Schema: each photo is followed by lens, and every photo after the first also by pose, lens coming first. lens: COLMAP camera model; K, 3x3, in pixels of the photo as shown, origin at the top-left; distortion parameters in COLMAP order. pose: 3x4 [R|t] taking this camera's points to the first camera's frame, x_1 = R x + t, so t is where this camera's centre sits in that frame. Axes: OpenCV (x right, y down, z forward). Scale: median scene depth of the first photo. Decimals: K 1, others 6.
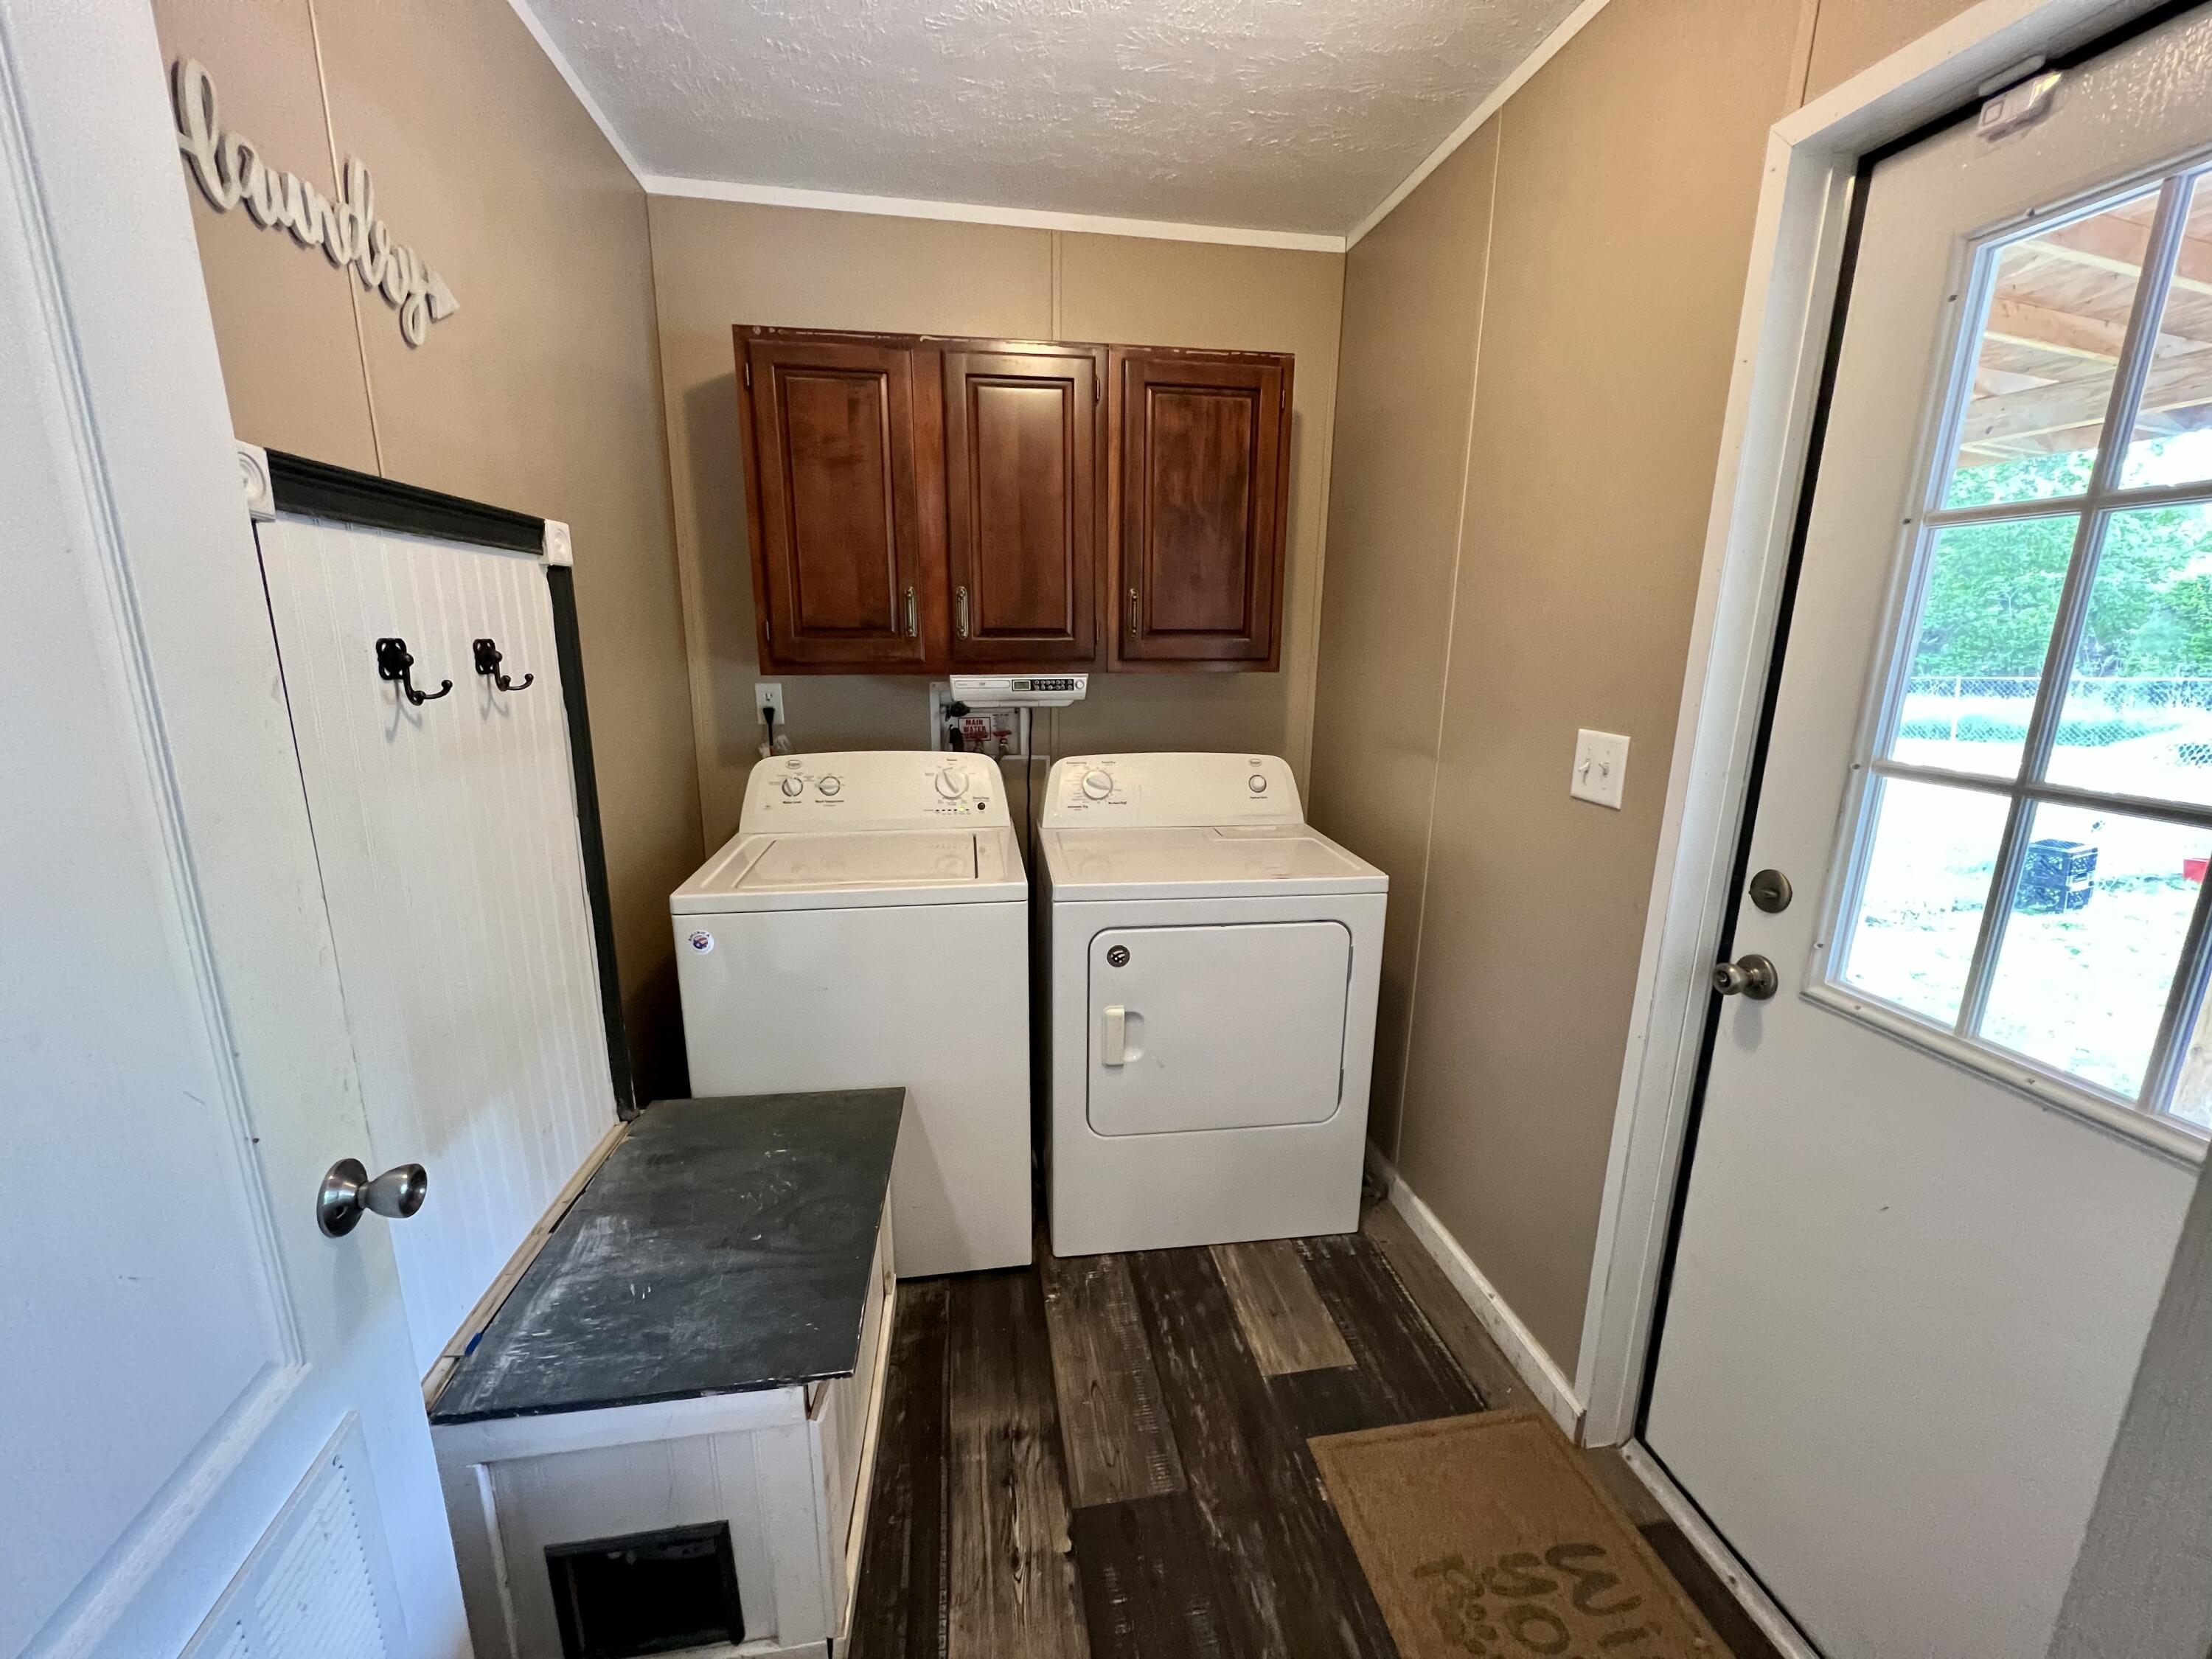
lens RADIAL K [[886.5, 0, 1106.0], [0, 886.5, 829.5], [0, 0, 1]] dist [0.000296, -0.000040]
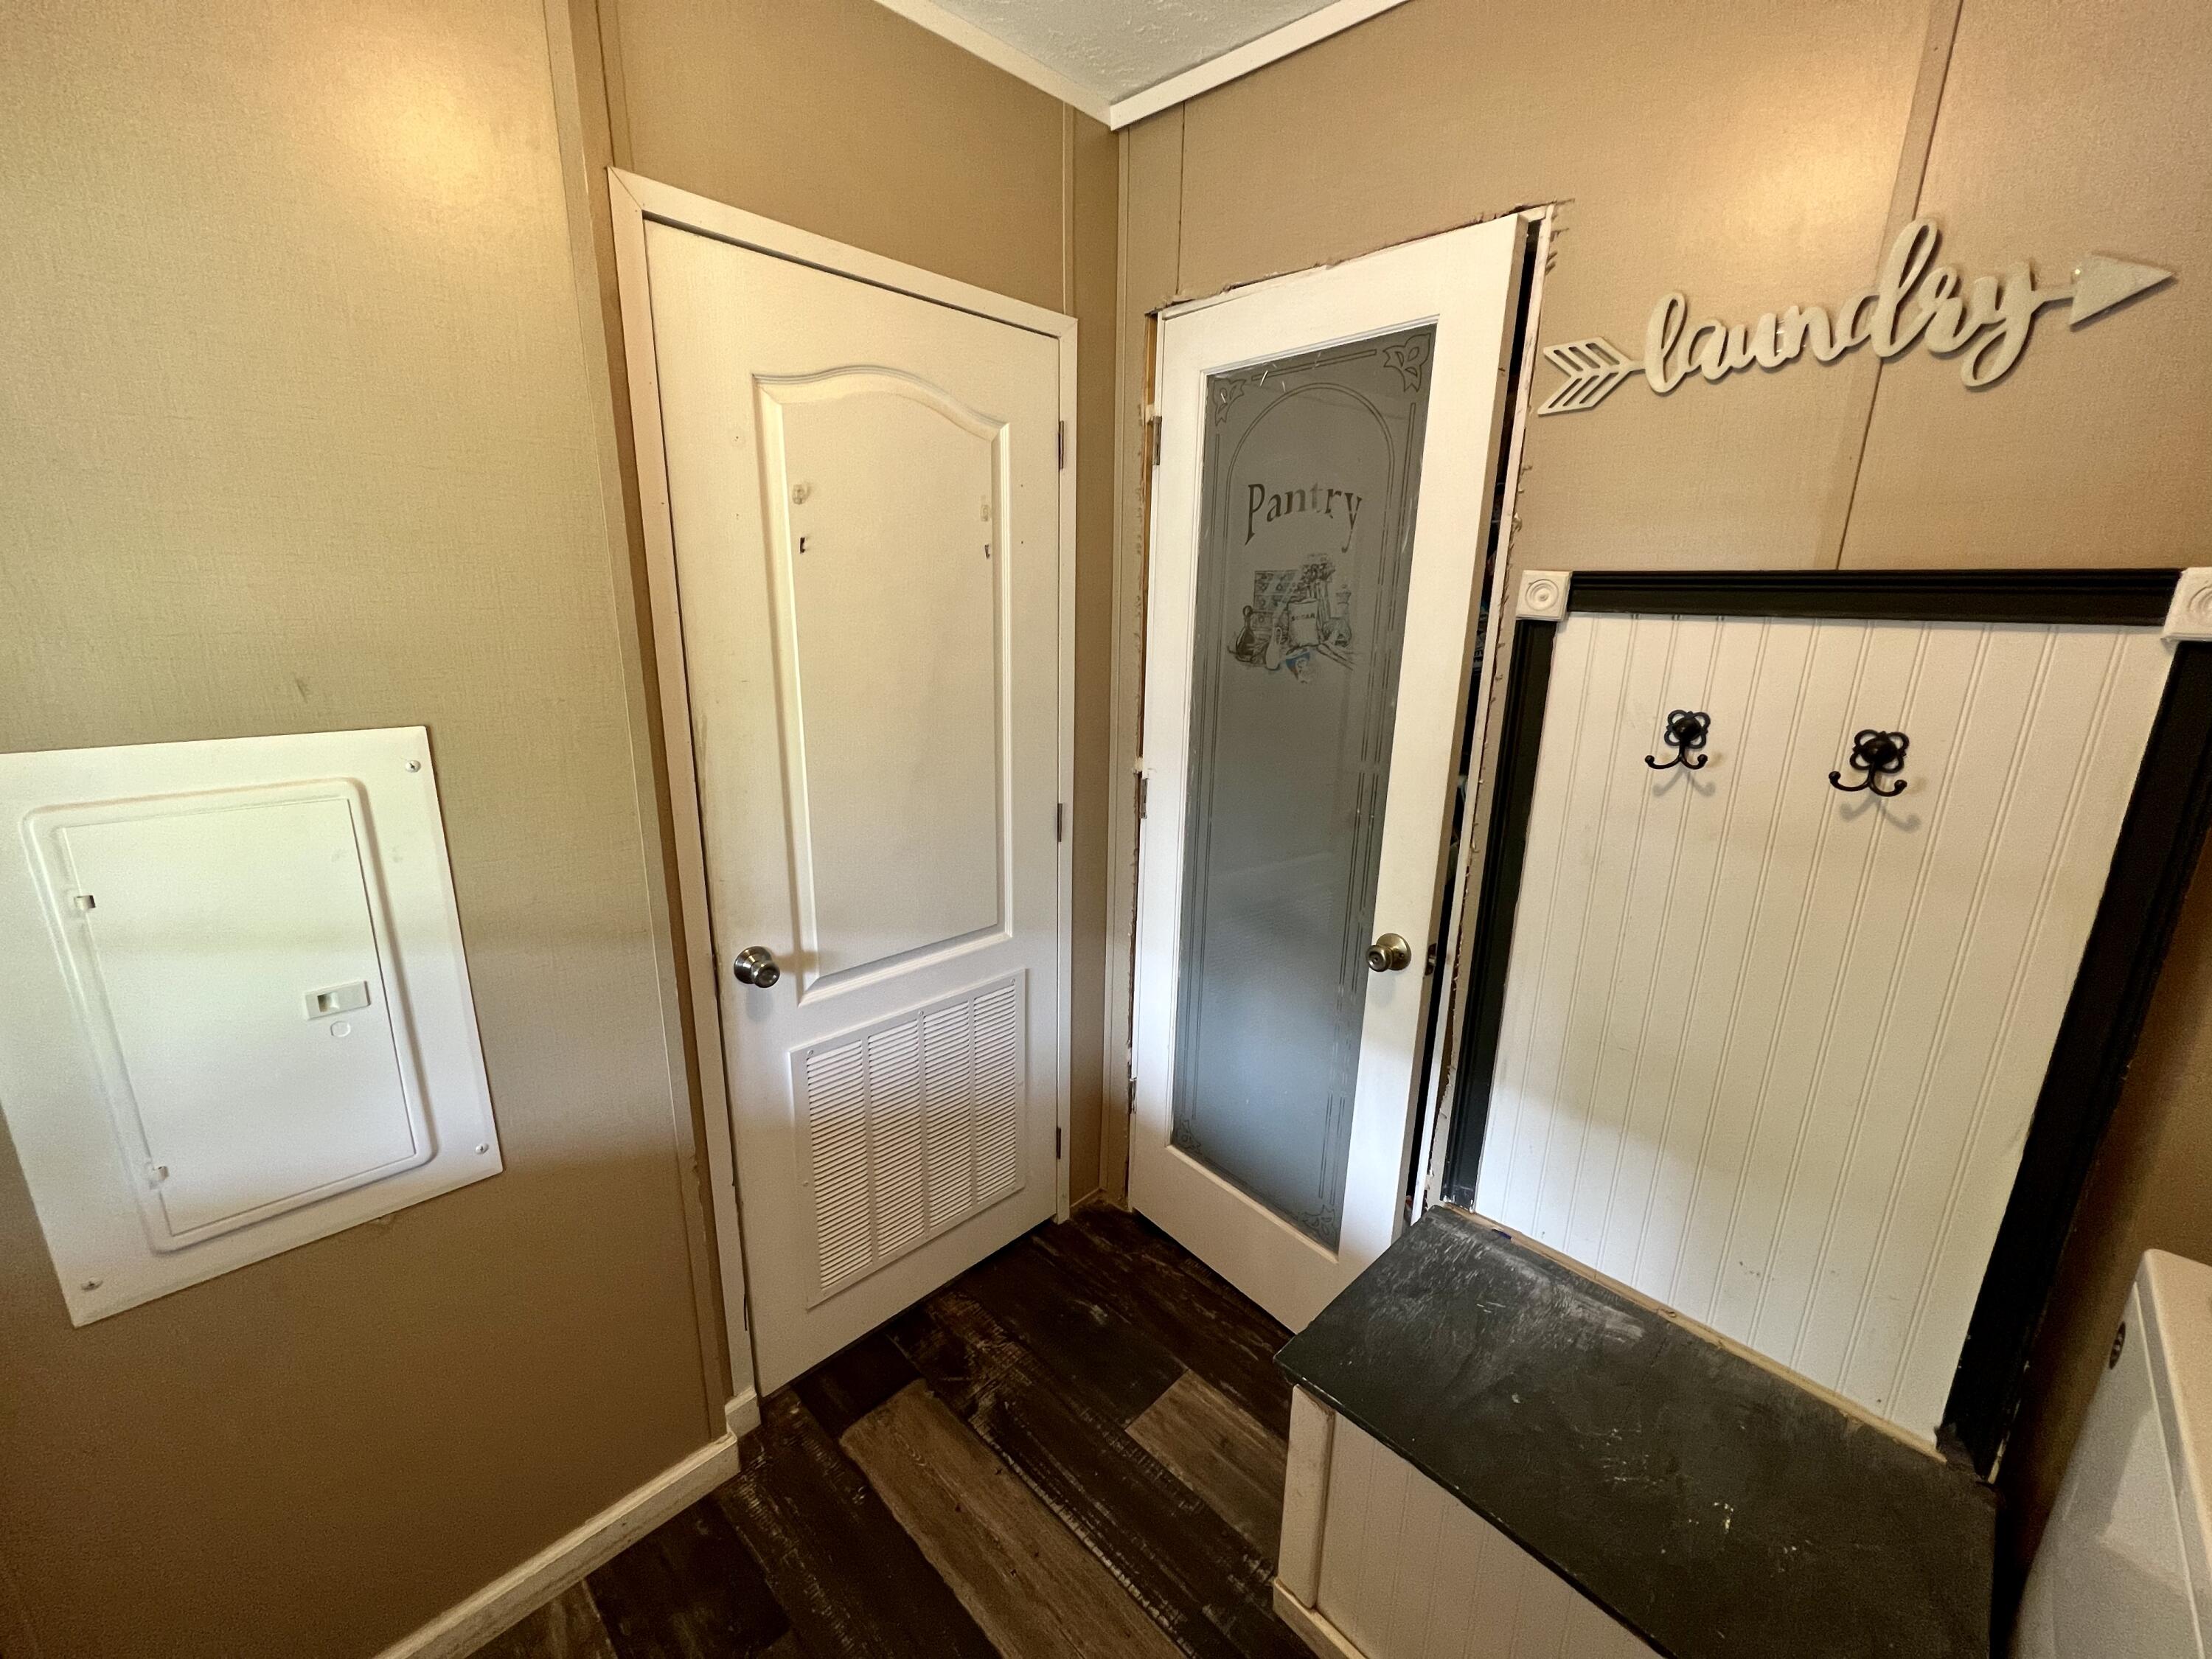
lens RADIAL K [[886.5, 0, 1106.0], [0, 886.5, 829.5], [0, 0, 1]] dist [0.000296, -0.000040]
pose [[-0.808622, 0.120933, -0.575765, 0.409929], [-0.157986, 0.898065, 0.410510, -0.376675], [0.566719, 0.422911, -0.707090, 1.276245]]
